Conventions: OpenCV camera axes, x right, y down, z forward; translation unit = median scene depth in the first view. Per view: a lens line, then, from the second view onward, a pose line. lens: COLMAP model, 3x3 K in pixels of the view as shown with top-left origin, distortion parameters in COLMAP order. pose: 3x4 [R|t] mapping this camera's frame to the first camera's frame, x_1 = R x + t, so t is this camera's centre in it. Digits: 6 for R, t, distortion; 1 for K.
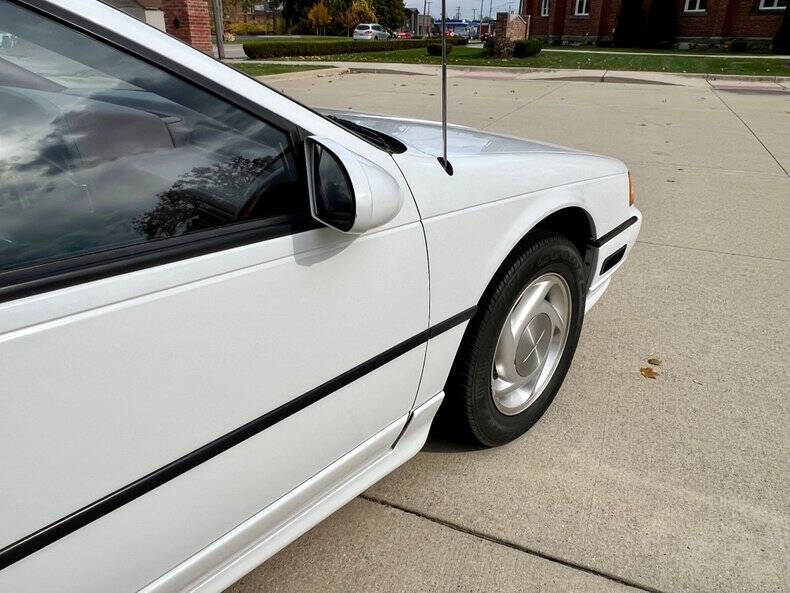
lens RADIAL K [[602.4, 0, 391.8], [0, 602.4, 301.5], [0, 0, 1]] dist [0.022921, -0.006207]
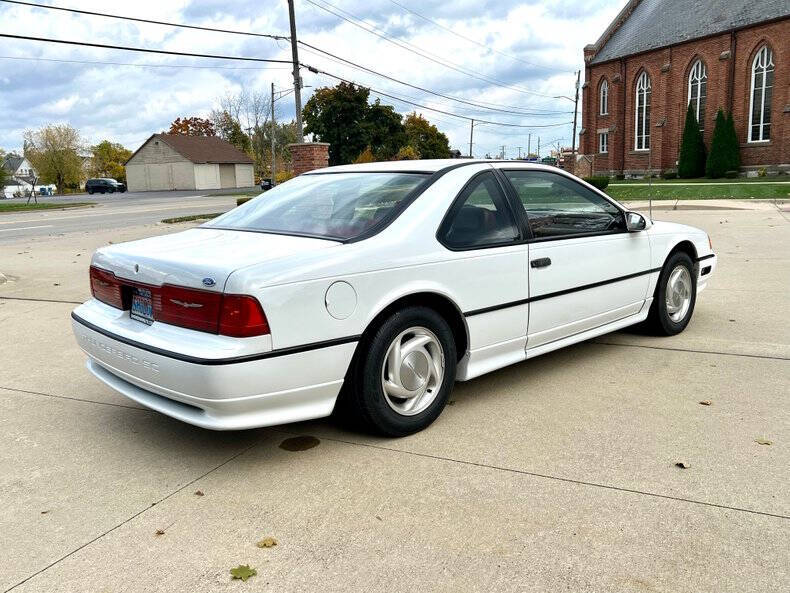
lens RADIAL K [[673.6, 0, 400.0], [0, 673.6, 295.7], [0, 0, 1]] dist [0.019758, 0.013215]
pose [[0.997225, -0.035787, -0.065277, -0.052571], [0.019075, 0.970430, -0.240627, 0.051781], [0.071959, 0.238714, 0.968420, -0.129506]]
